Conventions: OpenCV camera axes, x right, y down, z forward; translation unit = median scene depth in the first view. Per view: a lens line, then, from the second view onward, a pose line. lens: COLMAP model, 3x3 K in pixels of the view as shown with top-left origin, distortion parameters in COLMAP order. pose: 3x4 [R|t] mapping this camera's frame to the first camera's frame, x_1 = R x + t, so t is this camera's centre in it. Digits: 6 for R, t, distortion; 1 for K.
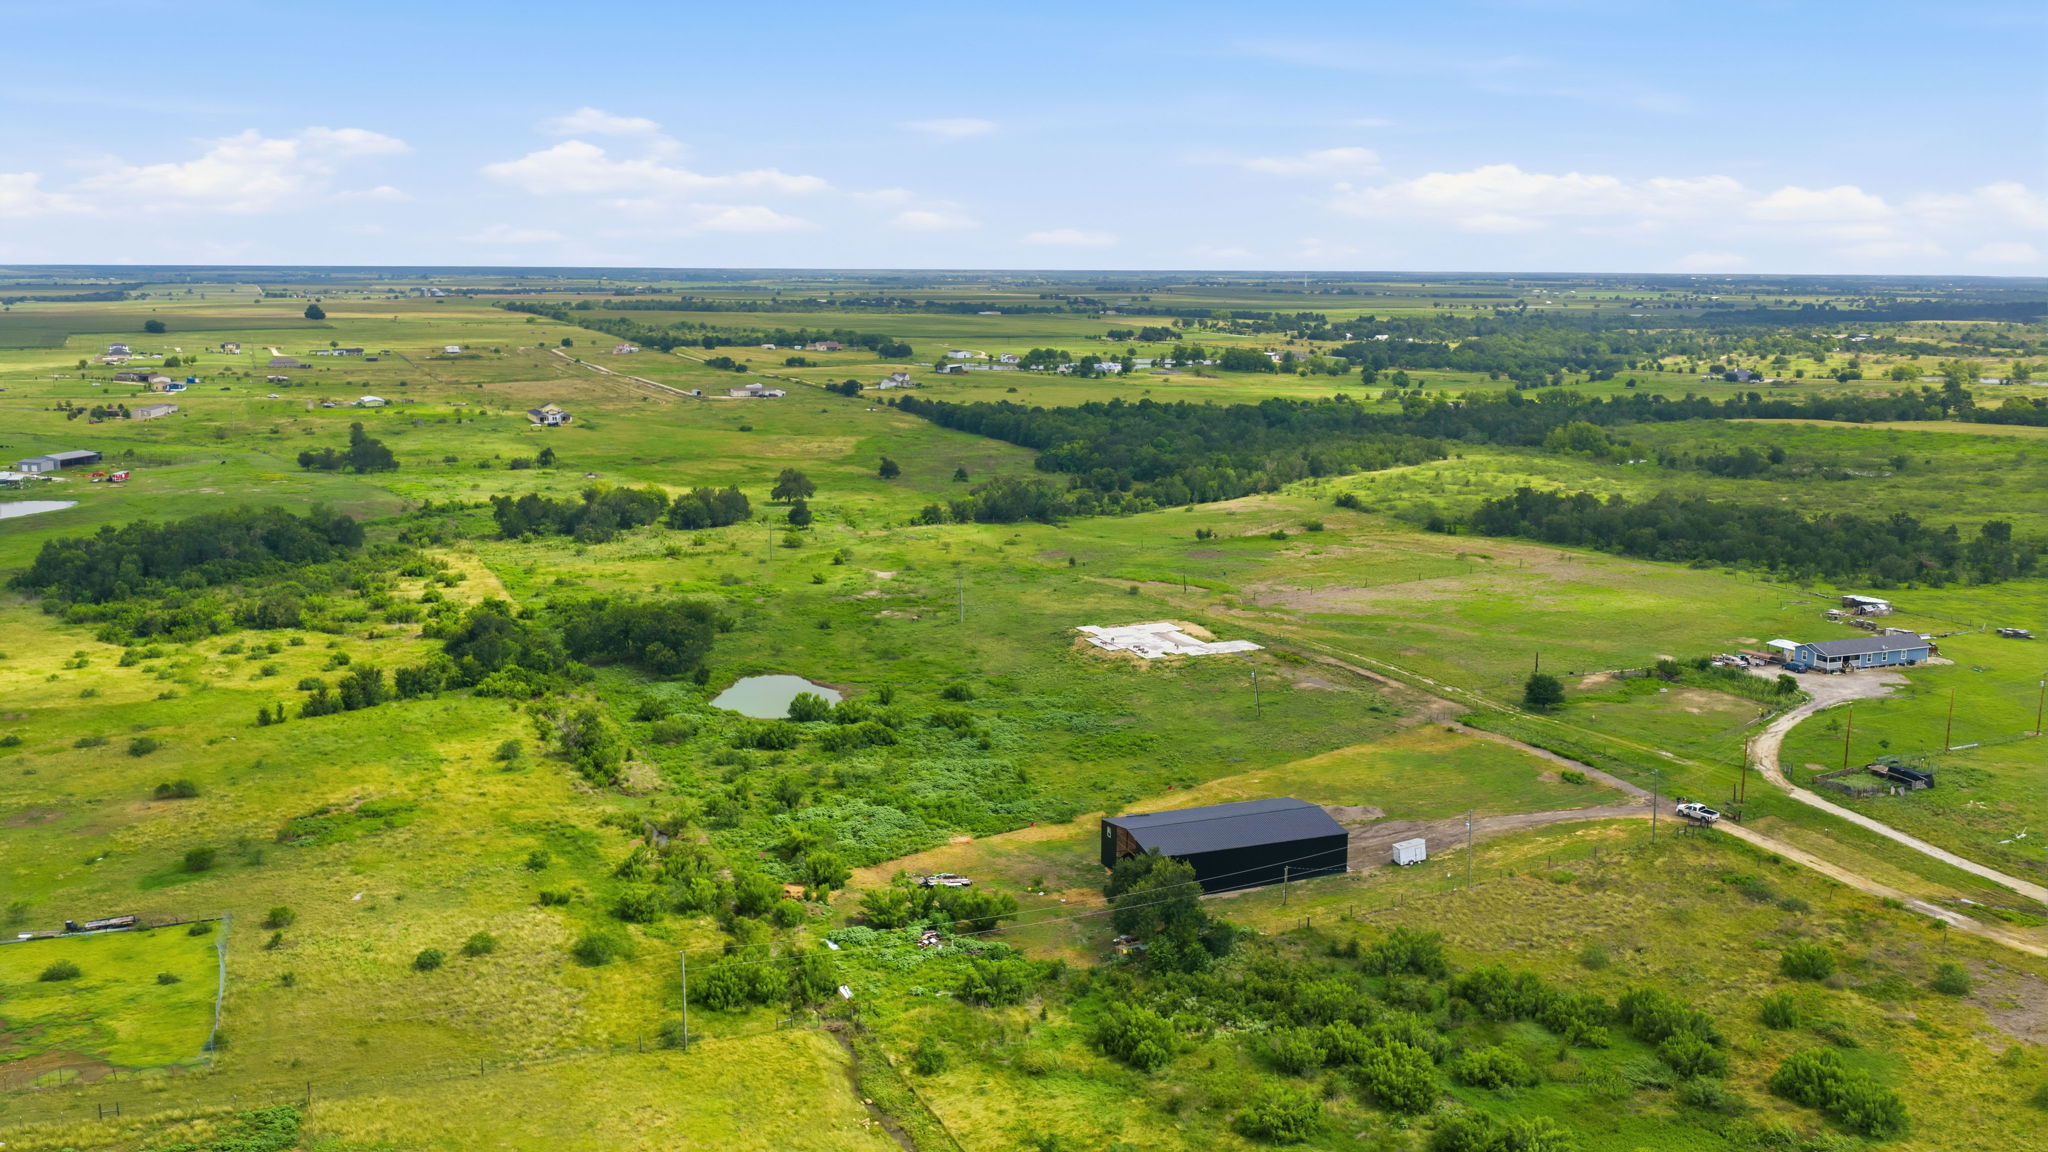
lens RADIAL K [[1691.4, 0, 1024.0], [0, 1691.4, 576.0], [0, 0, 1]] dist [0.027649, -0.045381]
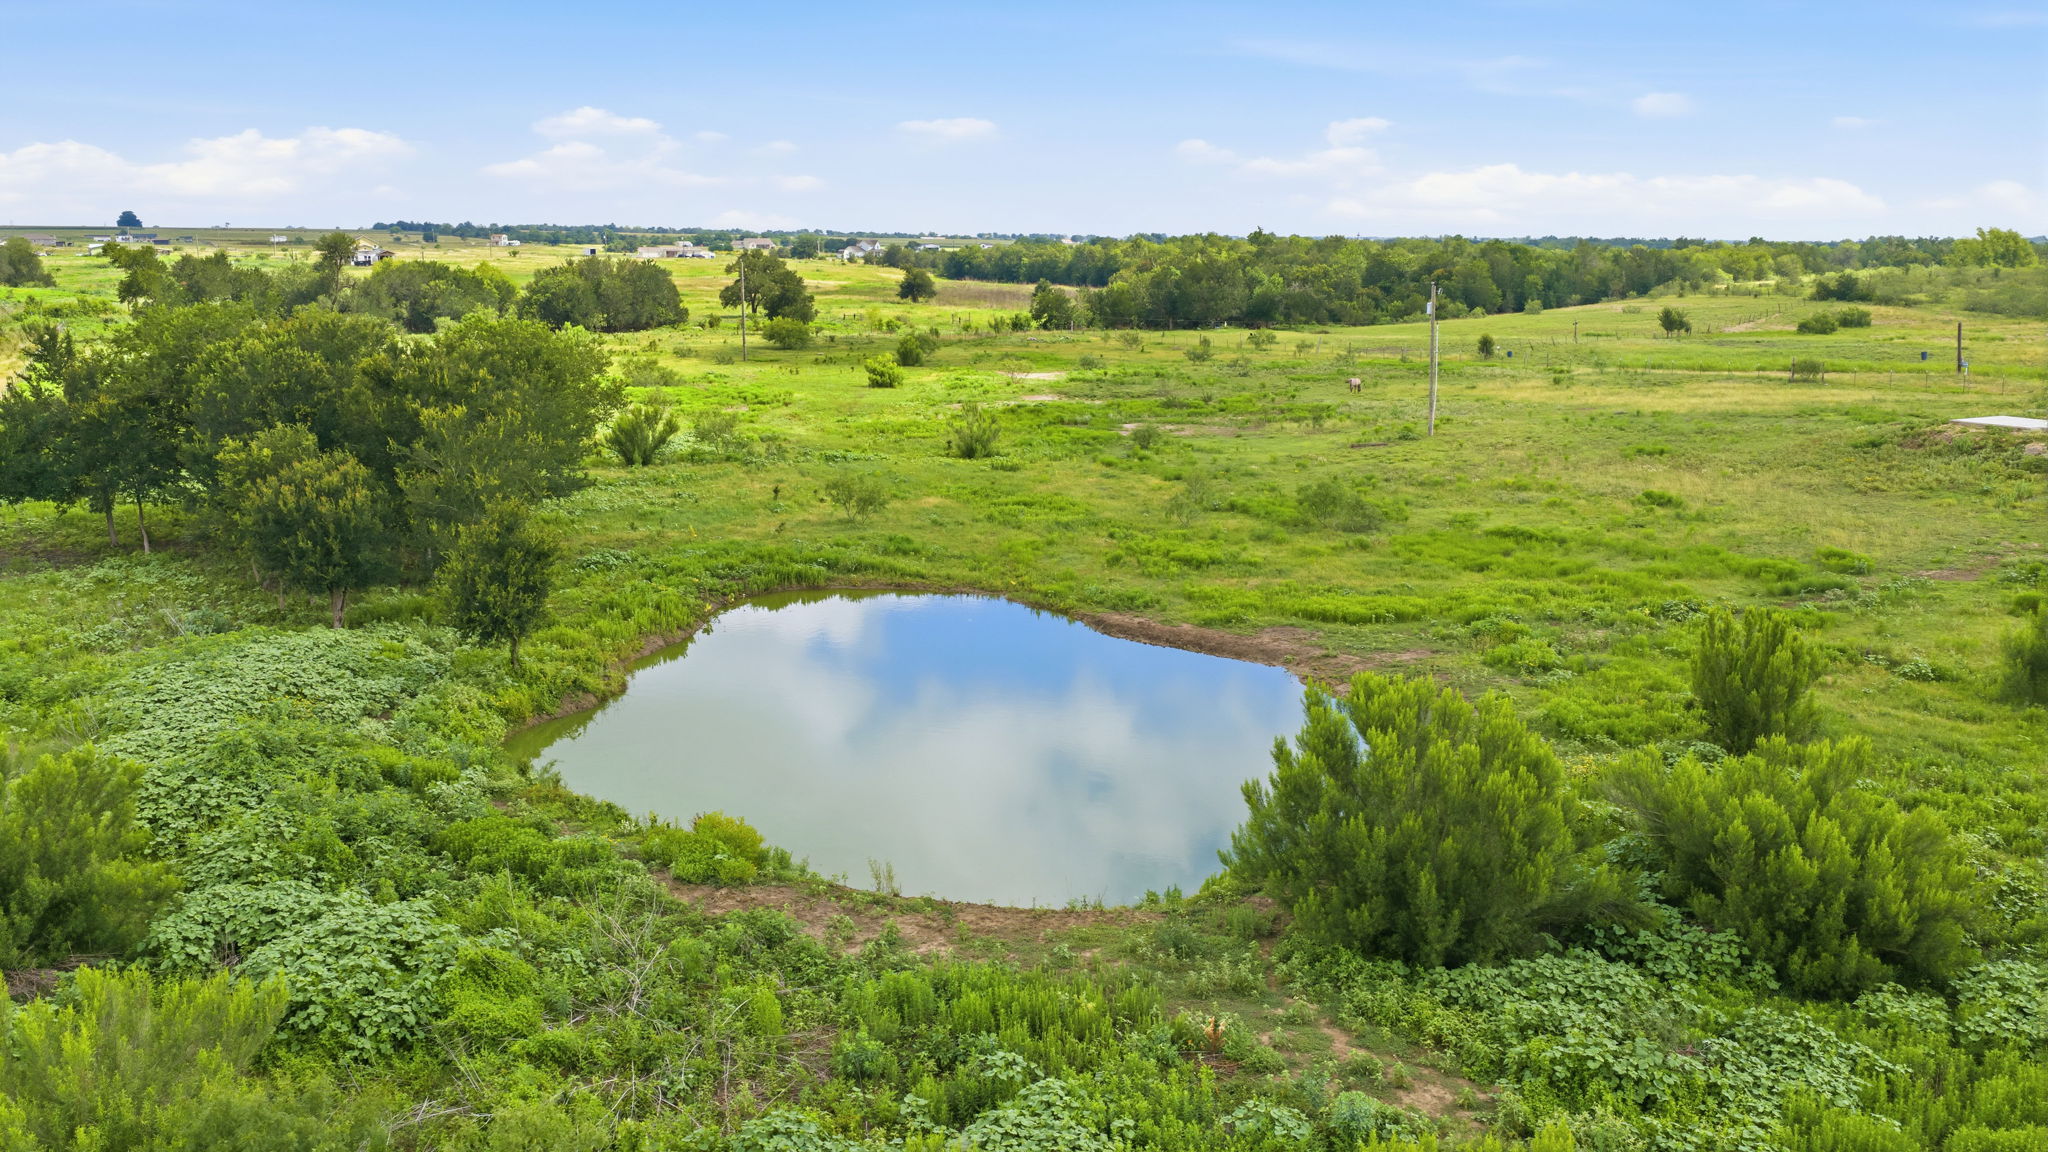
lens RADIAL K [[1691.4, 0, 1024.0], [0, 1691.4, 576.0], [0, 0, 1]] dist [0.027649, -0.045381]
pose [[0.998619, -0.011848, 0.051190, -0.091589], [0.011056, 0.999815, 0.015716, 0.034613], [-0.051367, -0.015128, 0.998565, 0.514615]]
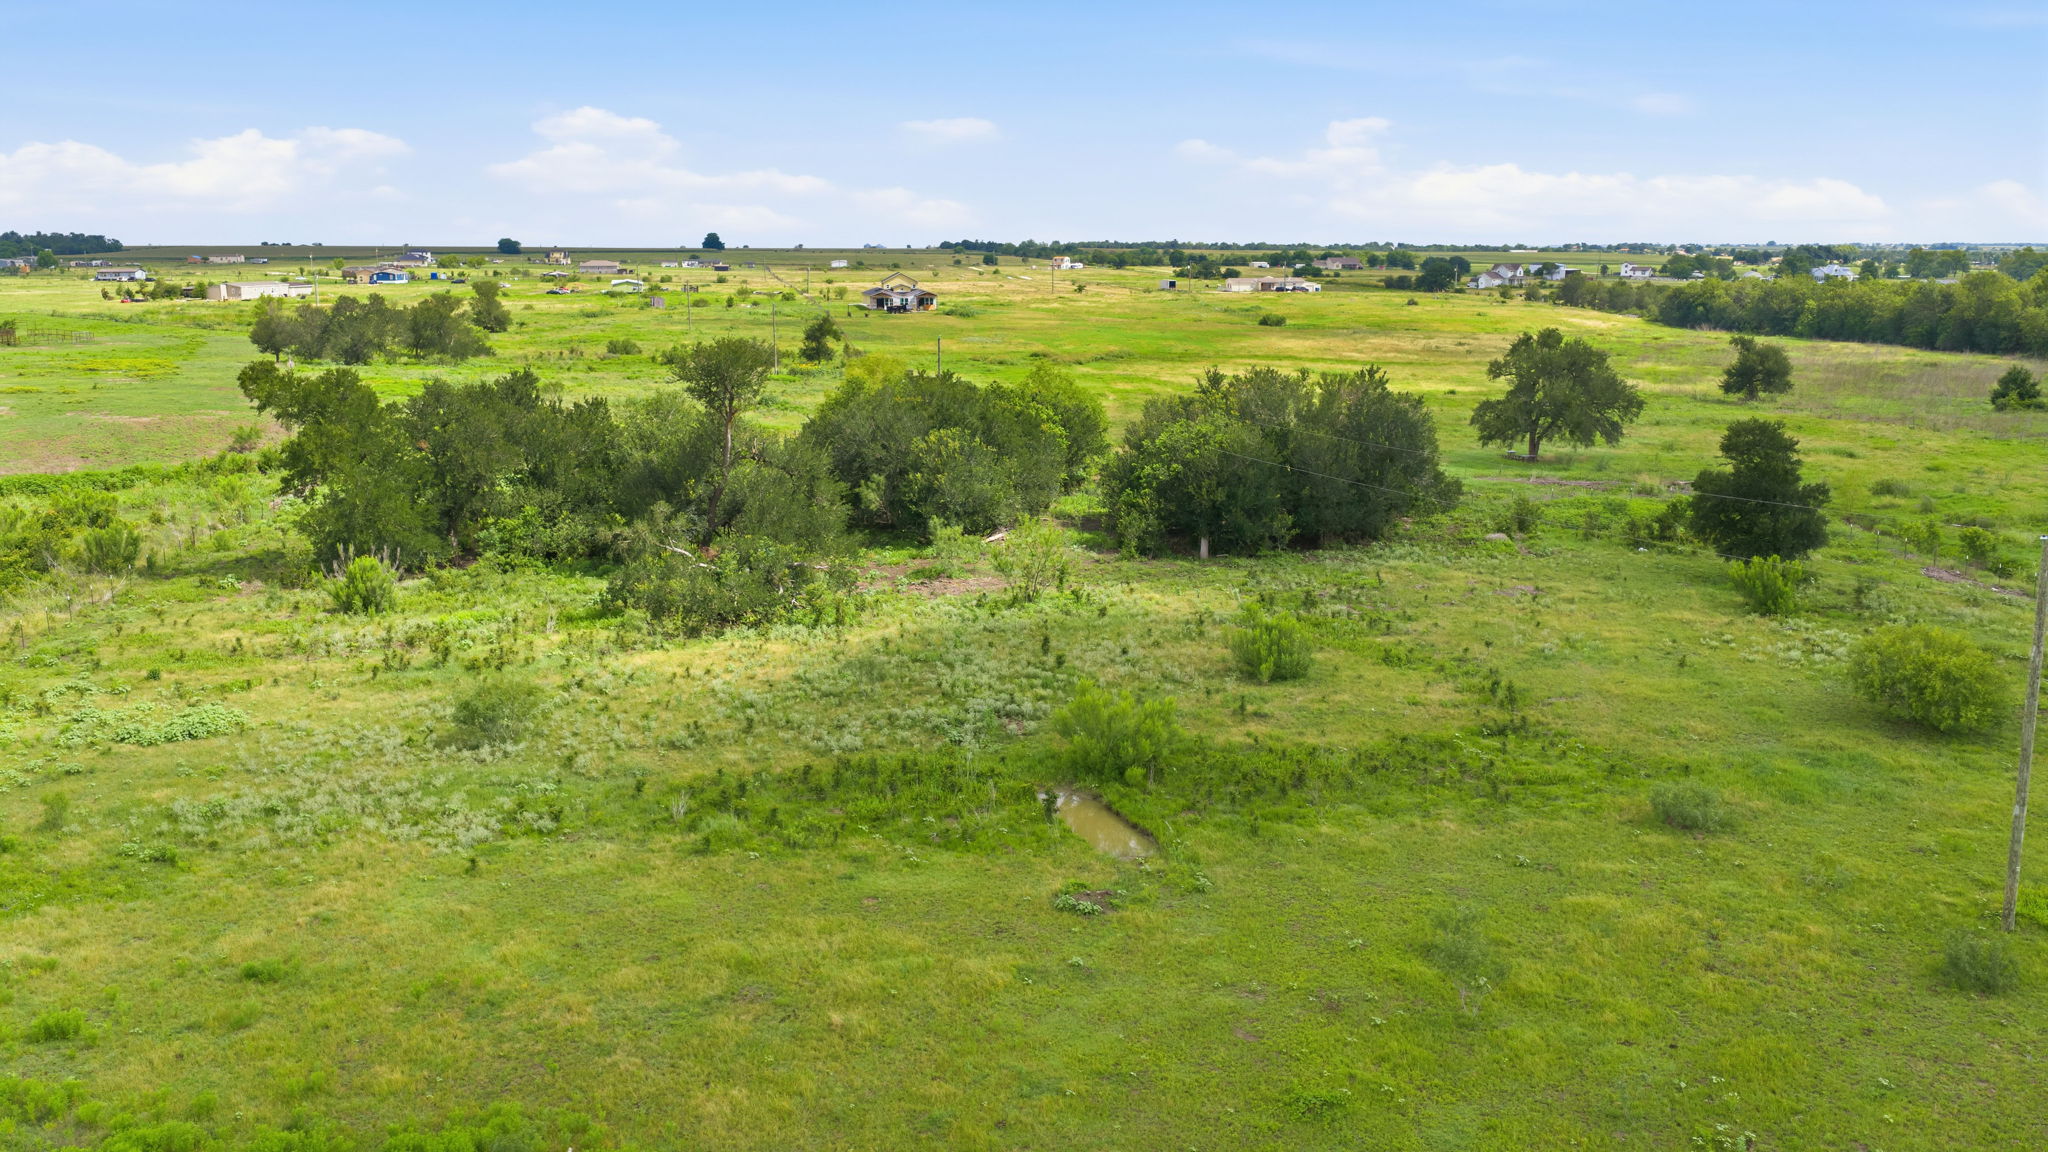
lens RADIAL K [[1691.4, 0, 1024.0], [0, 1691.4, 576.0], [0, 0, 1]] dist [0.027649, -0.045381]
pose [[0.965719, 0.040072, -0.256478, -0.163837], [-0.037695, 0.999189, 0.014181, -0.027334], [0.256838, -0.004027, 0.966446, 0.790816]]
